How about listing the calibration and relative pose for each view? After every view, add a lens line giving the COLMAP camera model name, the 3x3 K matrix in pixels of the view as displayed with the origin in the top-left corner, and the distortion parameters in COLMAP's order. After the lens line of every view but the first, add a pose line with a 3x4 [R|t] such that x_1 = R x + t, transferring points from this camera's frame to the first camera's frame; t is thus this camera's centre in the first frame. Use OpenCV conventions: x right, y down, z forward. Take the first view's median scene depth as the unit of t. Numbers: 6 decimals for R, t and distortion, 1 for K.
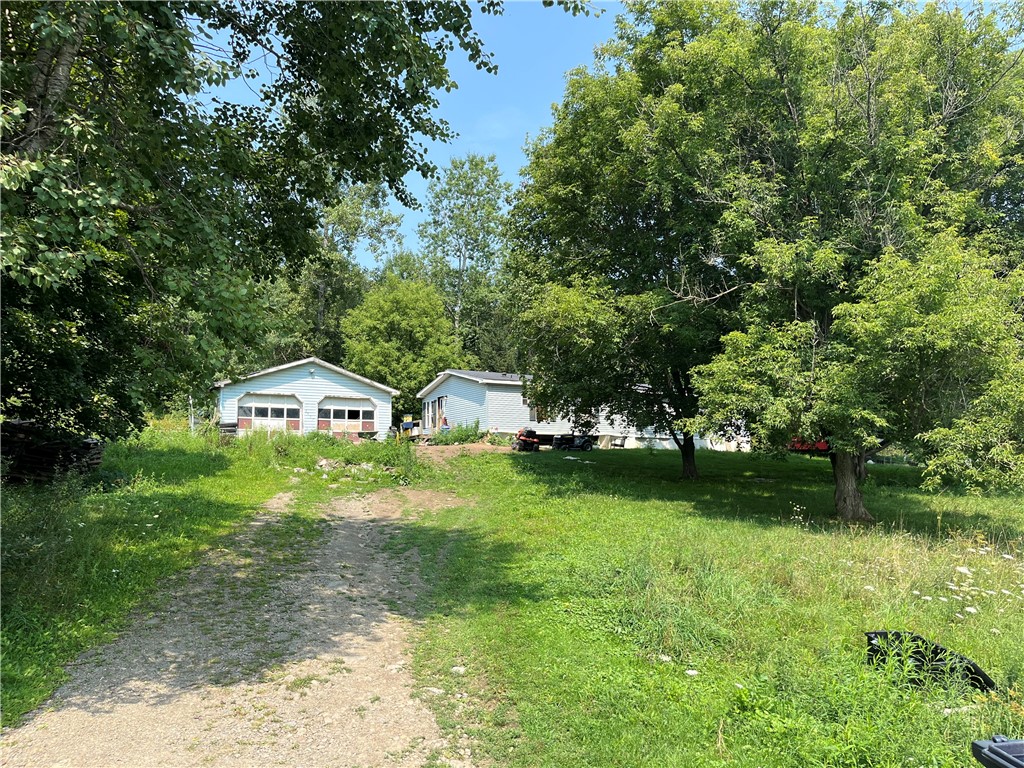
lens RADIAL K [[785.2, 0, 511.1], [0, 785.2, 389.8], [0, 0, 1]] dist [0.032774, -0.002833]
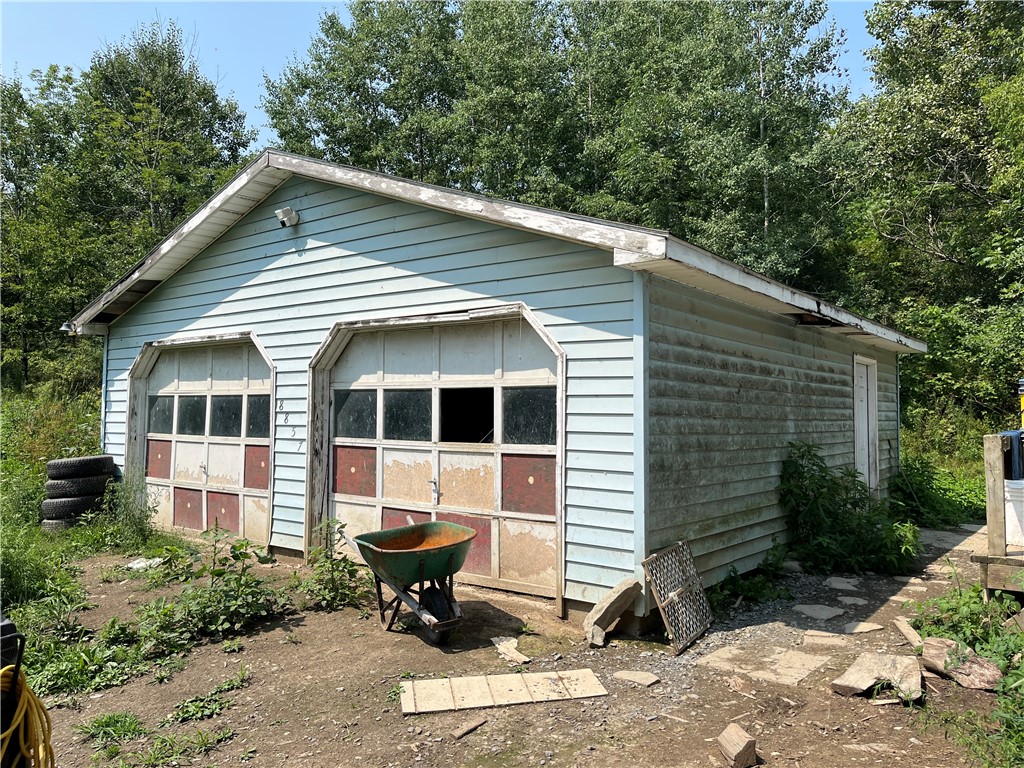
lens RADIAL K [[785.2, 0, 511.1], [0, 785.2, 389.8], [0, 0, 1]] dist [0.032774, -0.002833]
pose [[0.351562, -0.039235, -0.935342, -0.030372], [0.065099, 0.997727, -0.017383, 0.029225], [0.933898, -0.054779, 0.353317, 0.934821]]
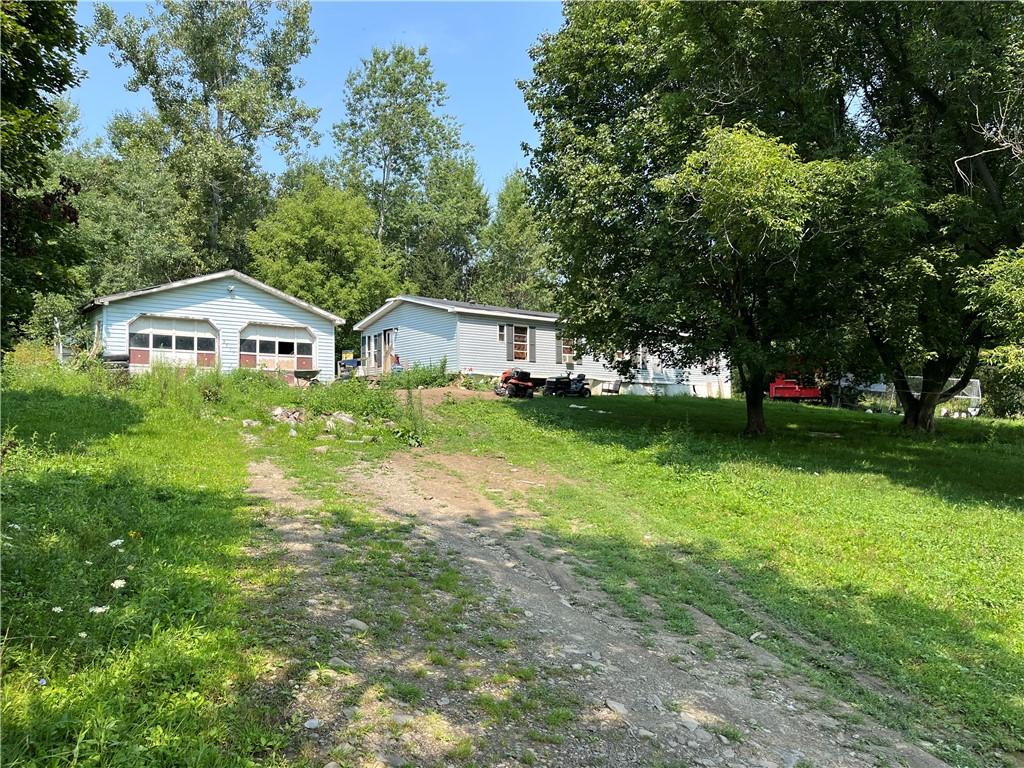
lens RADIAL K [[785.2, 0, 511.1], [0, 785.2, 389.8], [0, 0, 1]] dist [0.032774, -0.002833]
pose [[0.986553, 0.009939, 0.163141, -0.106844], [-0.021228, 0.997487, 0.067599, 0.015249], [-0.162059, -0.070153, 0.984284, 0.200566]]
